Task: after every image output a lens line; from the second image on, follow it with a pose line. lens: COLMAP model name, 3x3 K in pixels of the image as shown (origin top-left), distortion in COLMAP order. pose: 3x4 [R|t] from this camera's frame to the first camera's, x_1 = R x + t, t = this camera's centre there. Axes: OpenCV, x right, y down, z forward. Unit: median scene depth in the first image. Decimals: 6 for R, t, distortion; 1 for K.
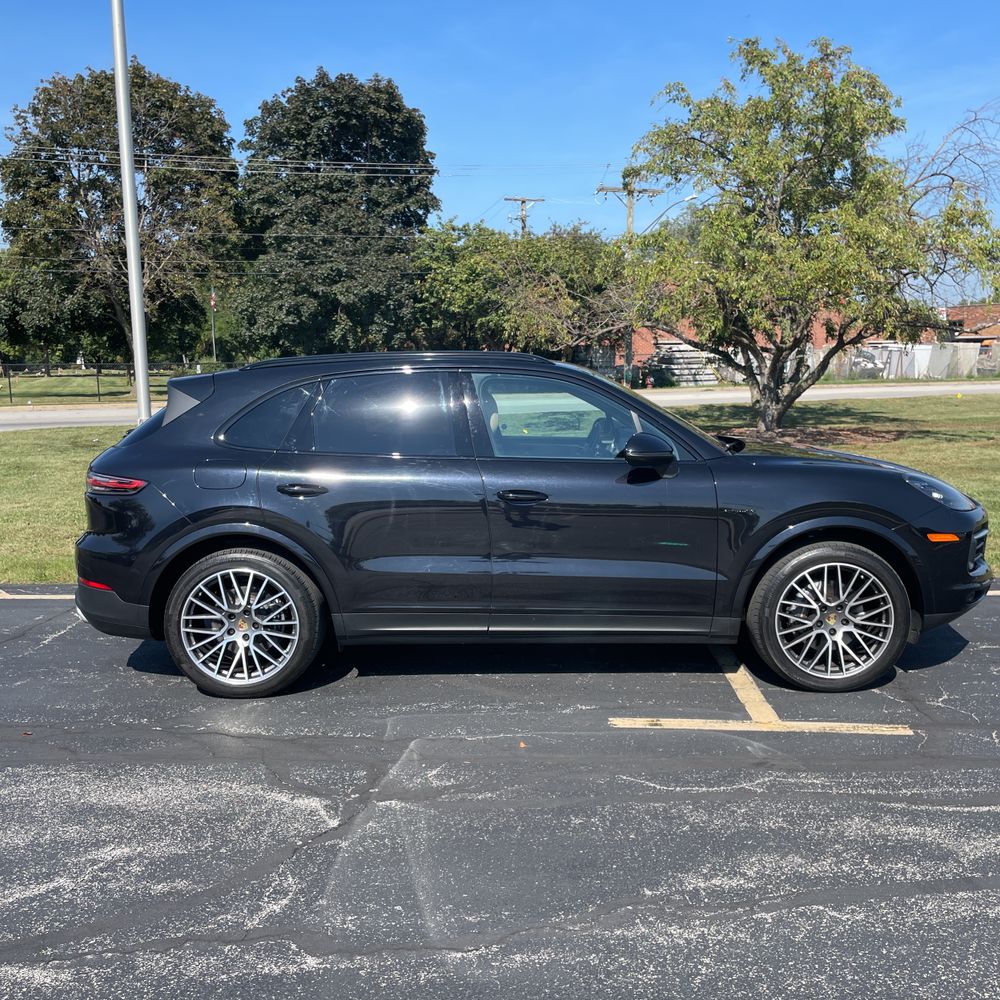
lens RADIAL K [[999.0, 0, 500.8], [0, 999.0, 506.5], [0, 0, 1]] dist [0.086751, -0.121923]
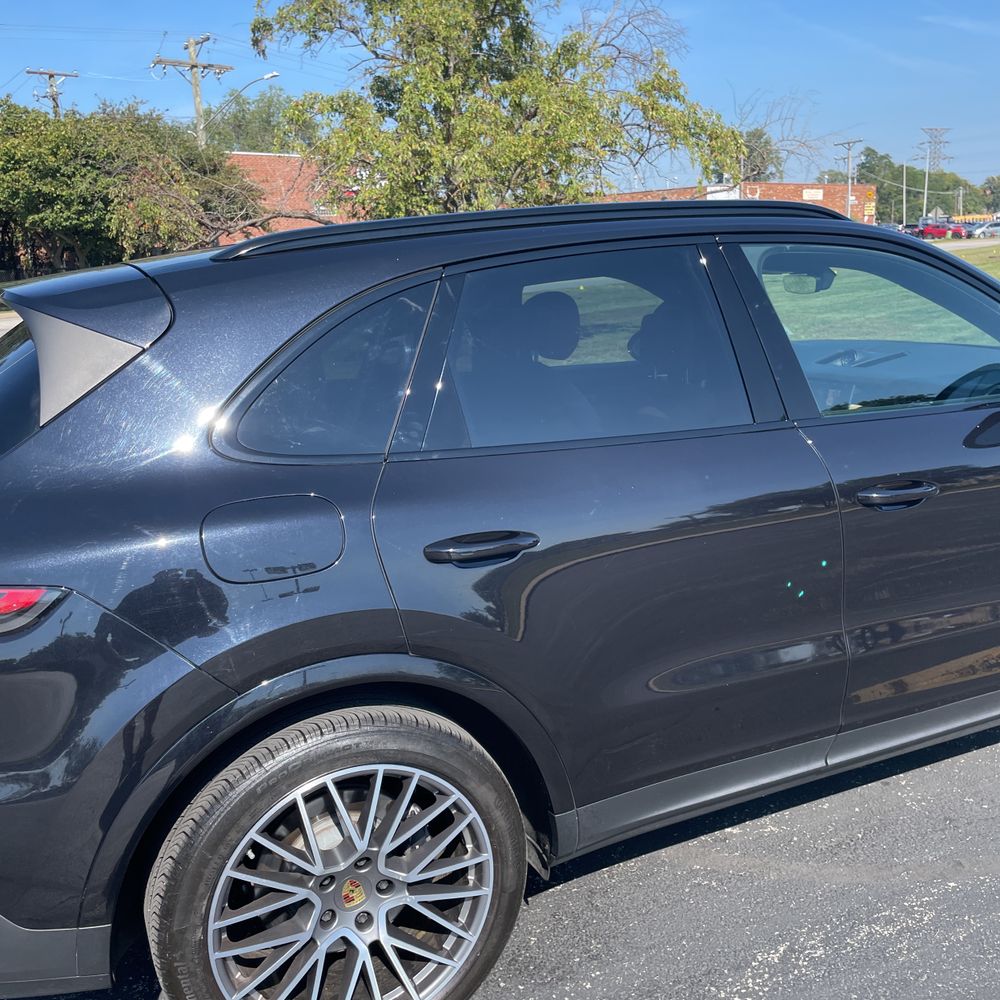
lens RADIAL K [[1010.8, 0, 509.8], [0, 1010.8, 506.6], [0, 0, 1]] dist [0.077665, -0.106330]
pose [[0.903705, -0.133937, 0.406667, -0.039433], [0.097024, 0.989165, 0.110176, -0.008602], [-0.417018, -0.060110, 0.906909, 0.069475]]
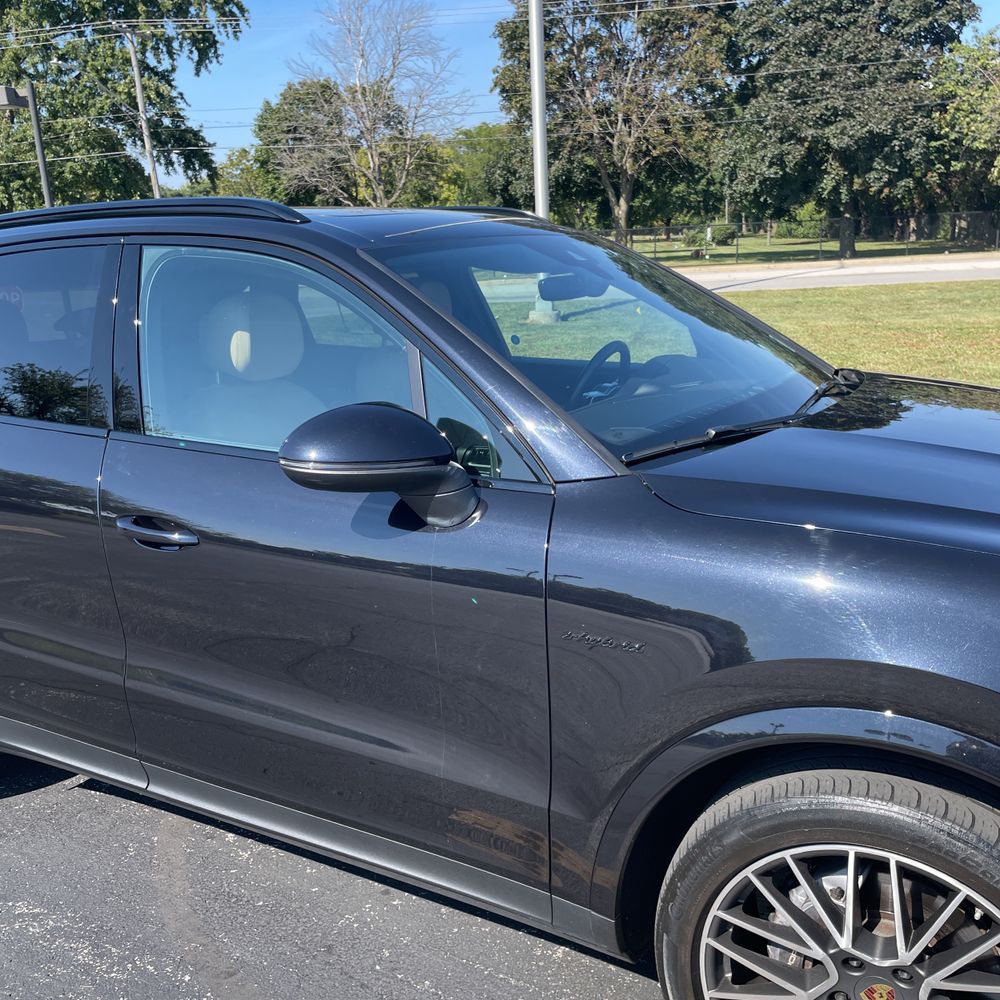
lens RADIAL K [[1010.8, 0, 509.8], [0, 1010.8, 506.6], [0, 0, 1]] dist [0.077665, -0.106330]
pose [[0.876009, 0.100034, -0.471807, 0.041307], [-0.038499, 0.989636, 0.138345, -0.009982], [0.480756, -0.103027, 0.870781, 0.075687]]
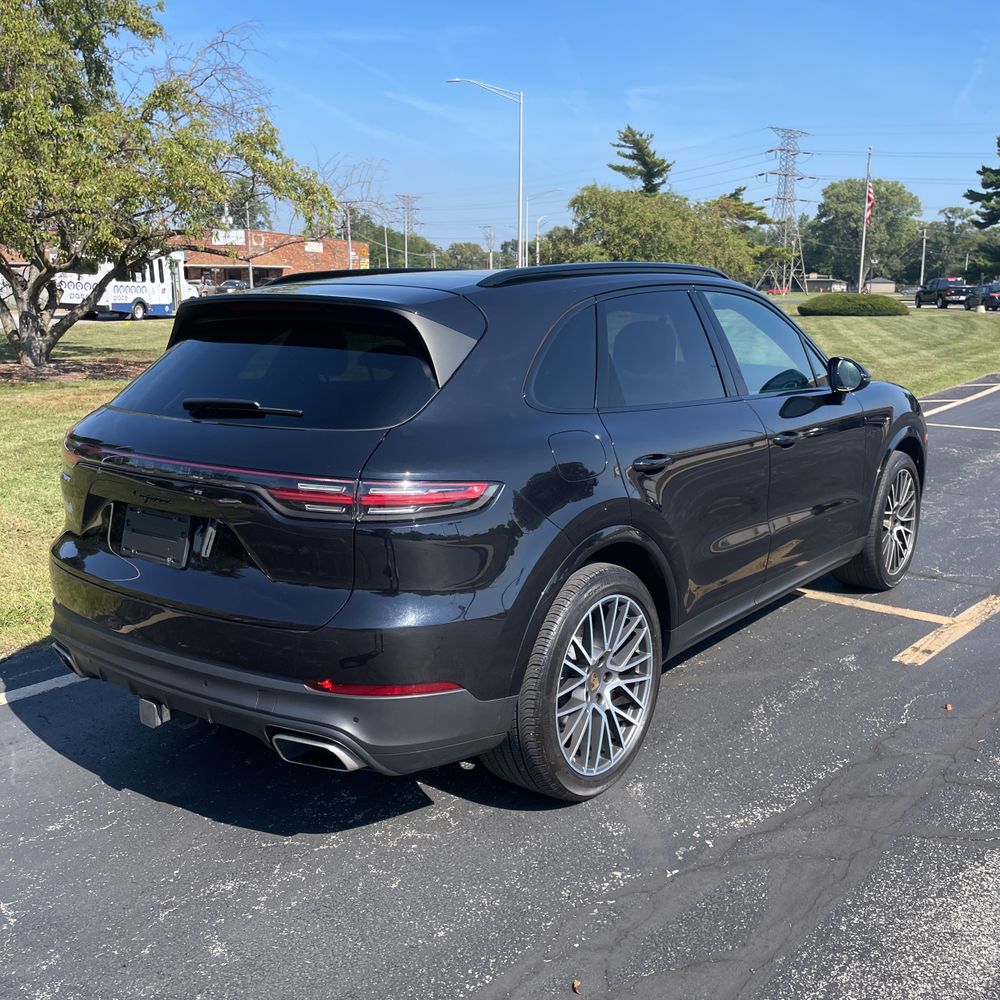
lens RADIAL K [[1011.9, 0, 500.0], [0, 1011.9, 500.0], [0, 0, 1]] dist [0.099228, -0.157534]
pose [[0.610854, -0.149001, 0.777597, -0.089521], [0.102384, 0.988751, 0.109033, -0.008598], [-0.785096, 0.013010, 0.619238, 0.072973]]
